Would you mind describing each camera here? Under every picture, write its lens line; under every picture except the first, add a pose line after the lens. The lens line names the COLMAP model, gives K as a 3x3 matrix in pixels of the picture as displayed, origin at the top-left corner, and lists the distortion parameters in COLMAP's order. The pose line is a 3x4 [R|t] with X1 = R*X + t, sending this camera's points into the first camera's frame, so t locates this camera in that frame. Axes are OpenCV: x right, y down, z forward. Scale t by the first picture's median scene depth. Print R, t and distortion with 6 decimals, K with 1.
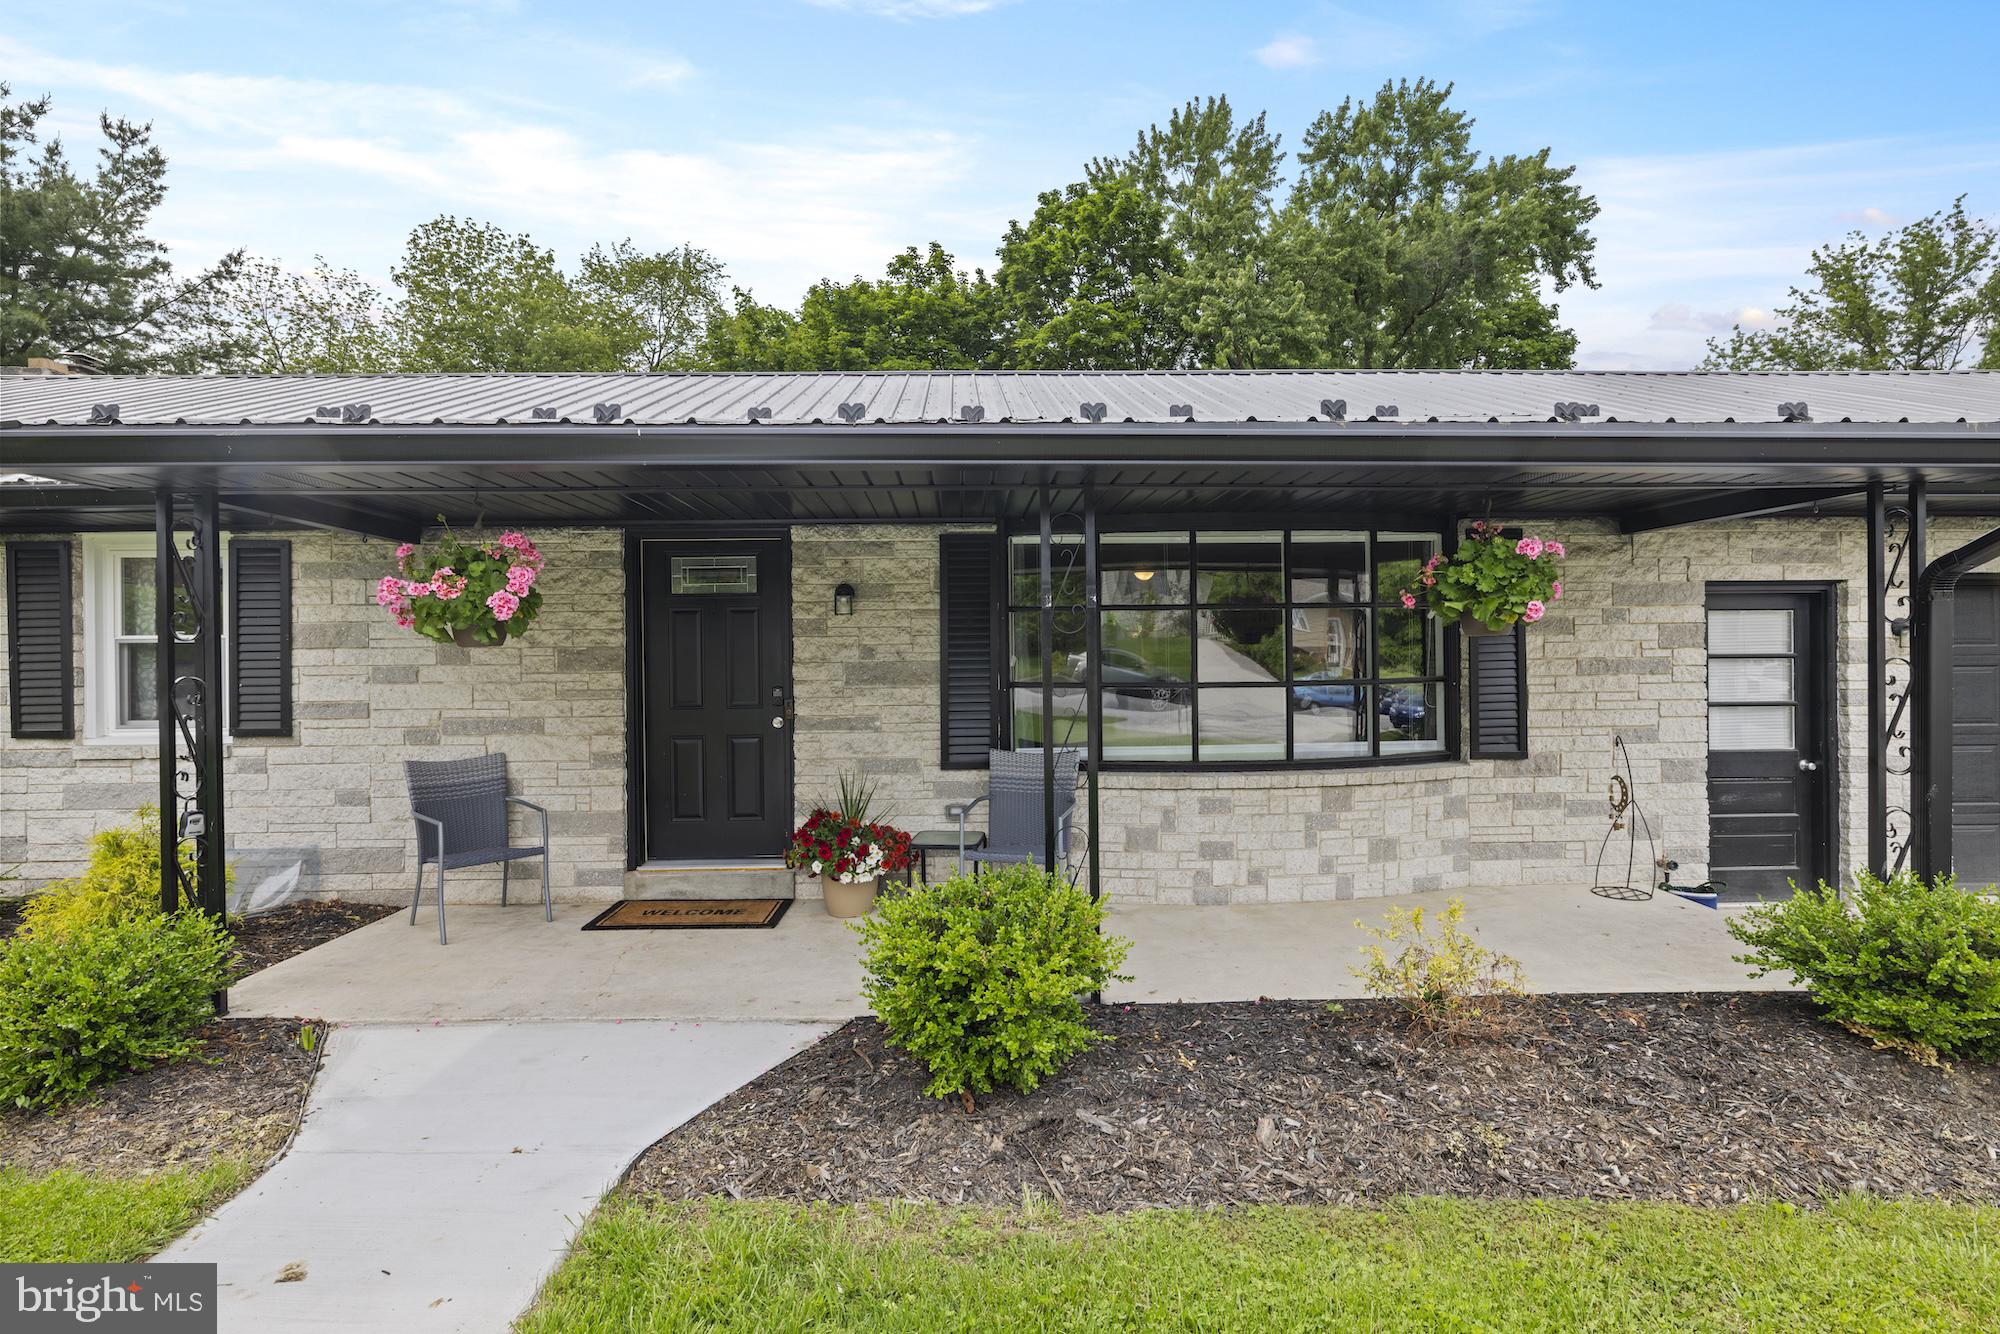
lens RADIAL K [[936.9, 0, 999.4], [0, 936.9, 662.0], [0, 0, 1]] dist [-0.004435, -0.000252]
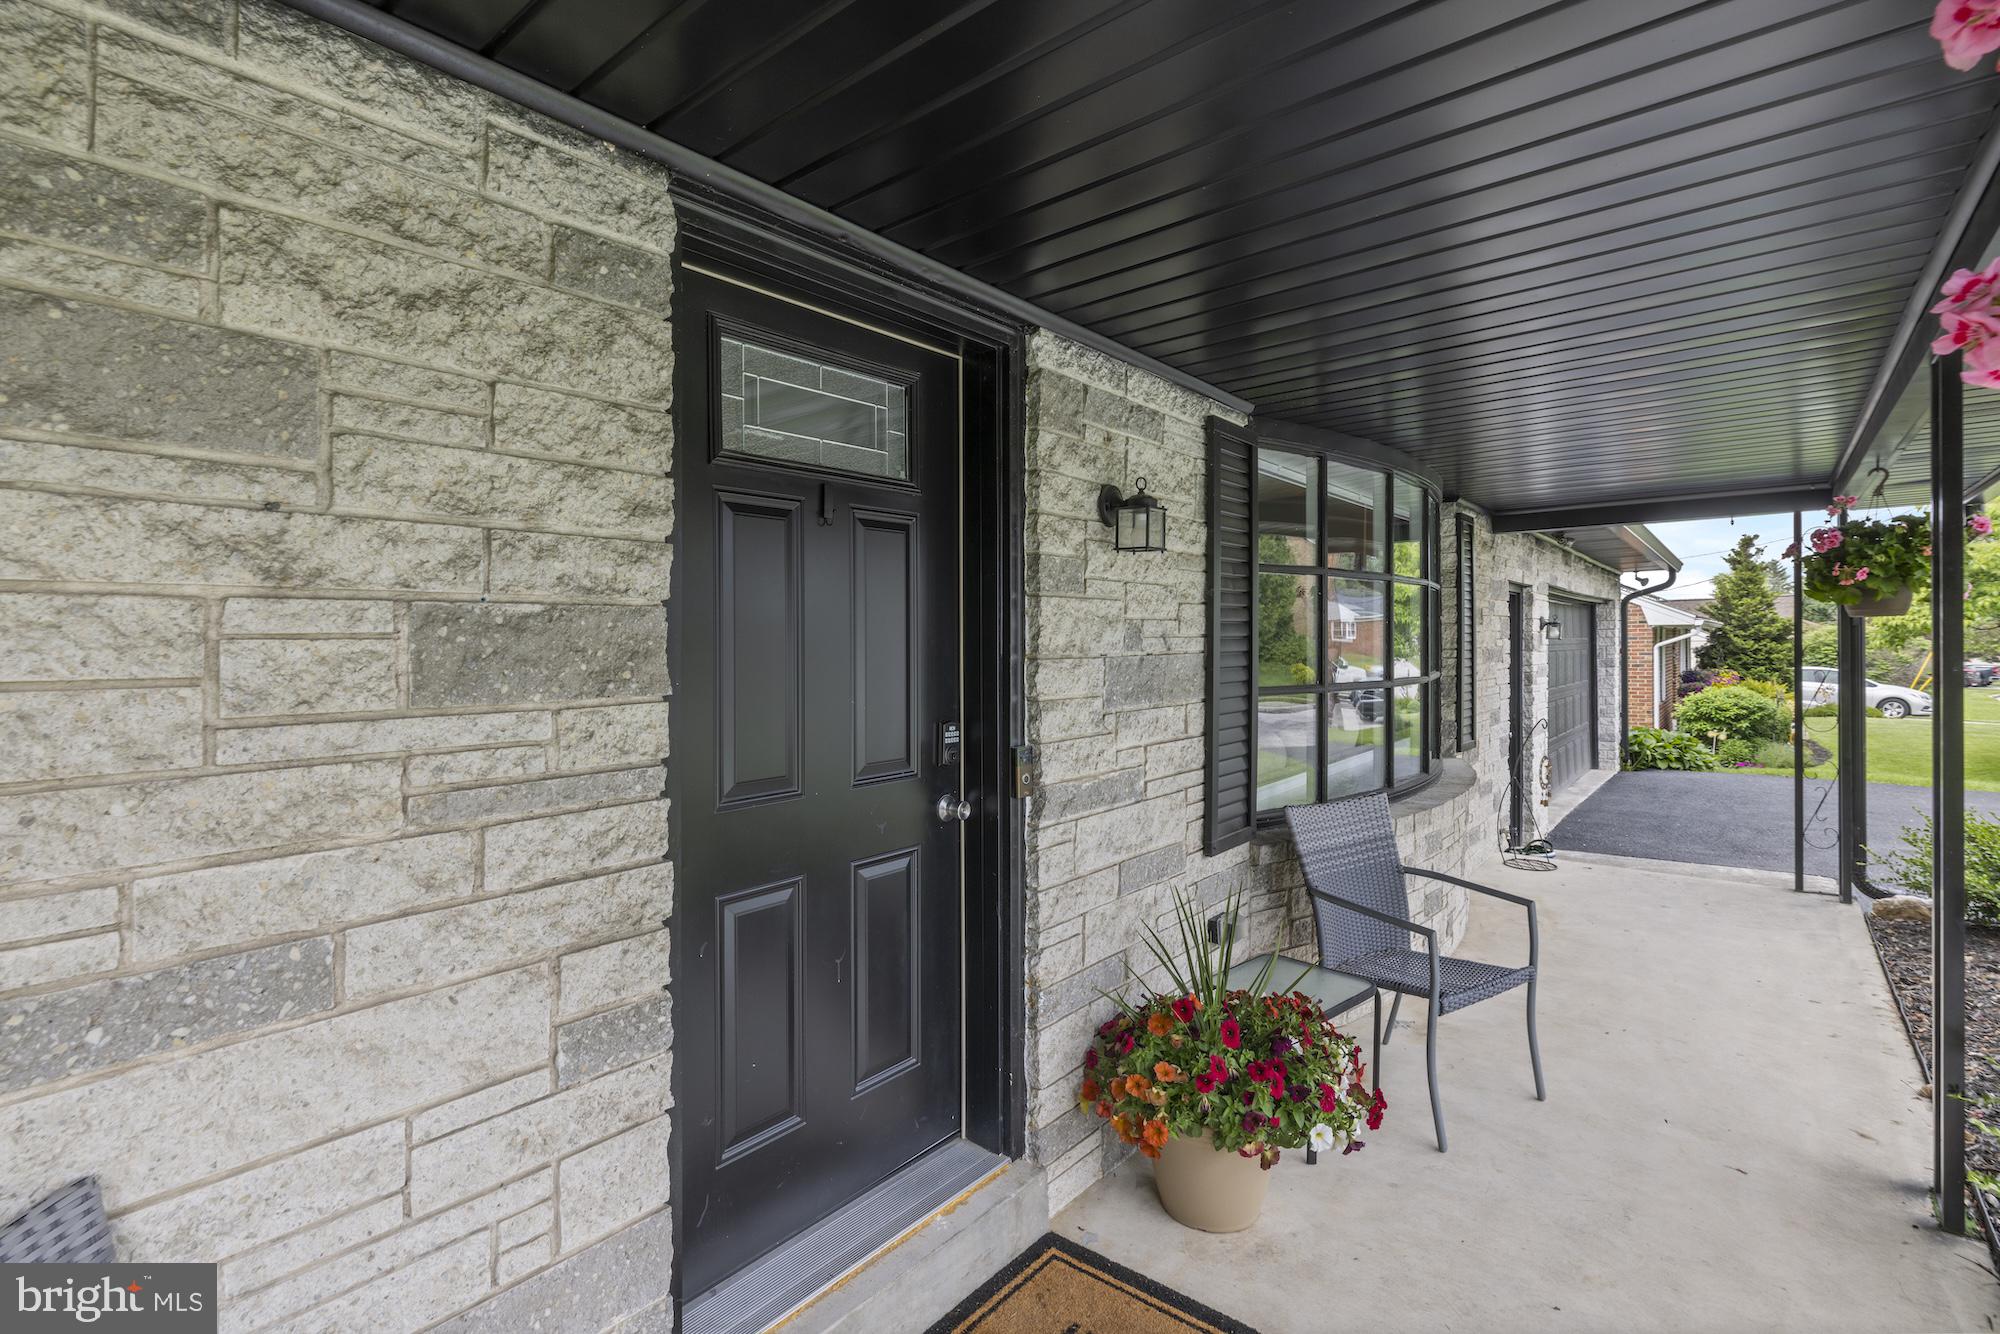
lens RADIAL K [[936.9, 0, 997.9], [0, 936.9, 645.5], [0, 0, 1]] dist [-0.004435, -0.000252]
pose [[0.657659, 0.000465, 0.753316, -0.546325], [0.011807, 0.999871, -0.010925, -0.000753], [-0.753223, 0.016080, 0.657568, 0.744672]]
